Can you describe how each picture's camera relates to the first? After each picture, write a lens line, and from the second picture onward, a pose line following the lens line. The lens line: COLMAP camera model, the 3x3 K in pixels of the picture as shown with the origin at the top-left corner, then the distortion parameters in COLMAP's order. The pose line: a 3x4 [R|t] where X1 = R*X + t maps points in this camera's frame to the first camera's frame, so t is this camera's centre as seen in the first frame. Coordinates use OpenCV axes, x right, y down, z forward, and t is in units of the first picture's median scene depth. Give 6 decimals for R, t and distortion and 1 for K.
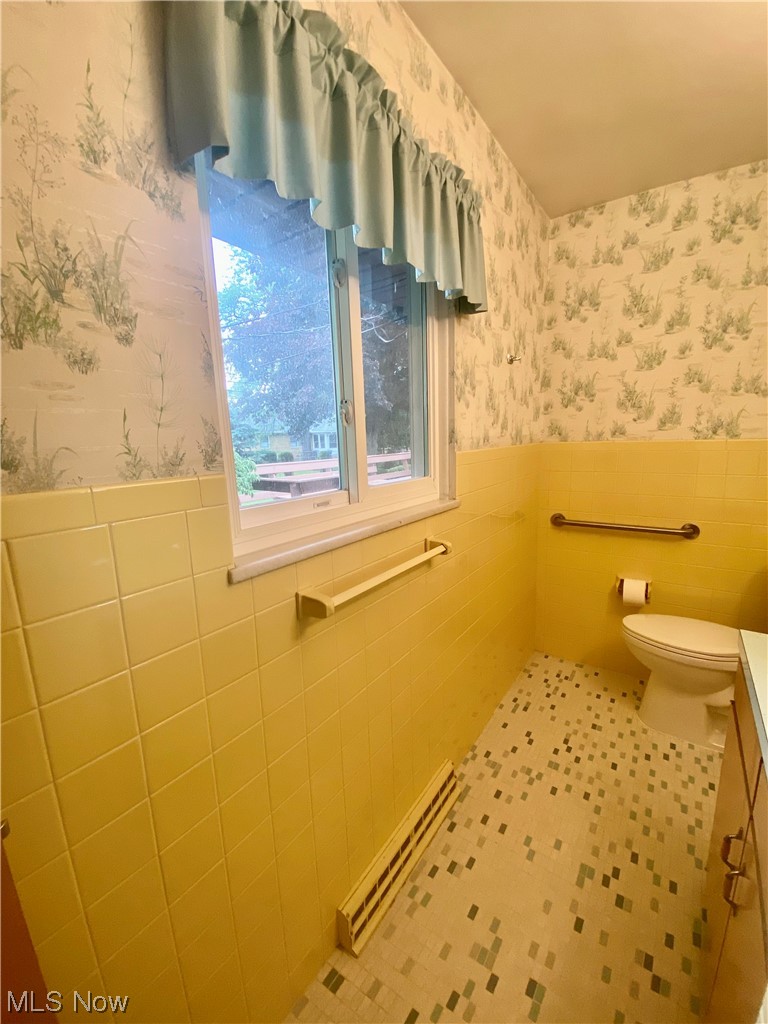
lens RADIAL K [[421.0, 0, 384.4], [0, 421.0, 507.4], [0, 0, 1]] dist [0.025924, -0.020268]
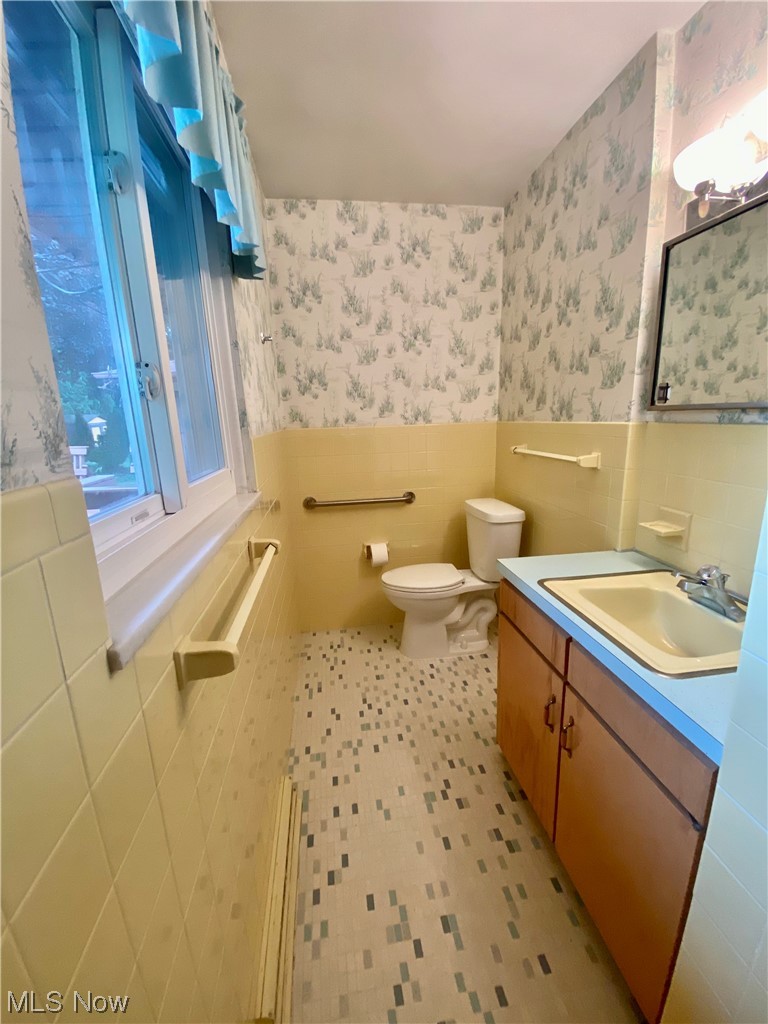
lens RADIAL K [[421.0, 0, 384.4], [0, 421.0, 507.4], [0, 0, 1]] dist [0.025924, -0.020268]
pose [[0.730761, -0.148345, 0.666319, -0.191500], [0.126295, 0.988631, 0.081593, -0.029039], [-0.670848, 0.024528, 0.741189, 0.137855]]
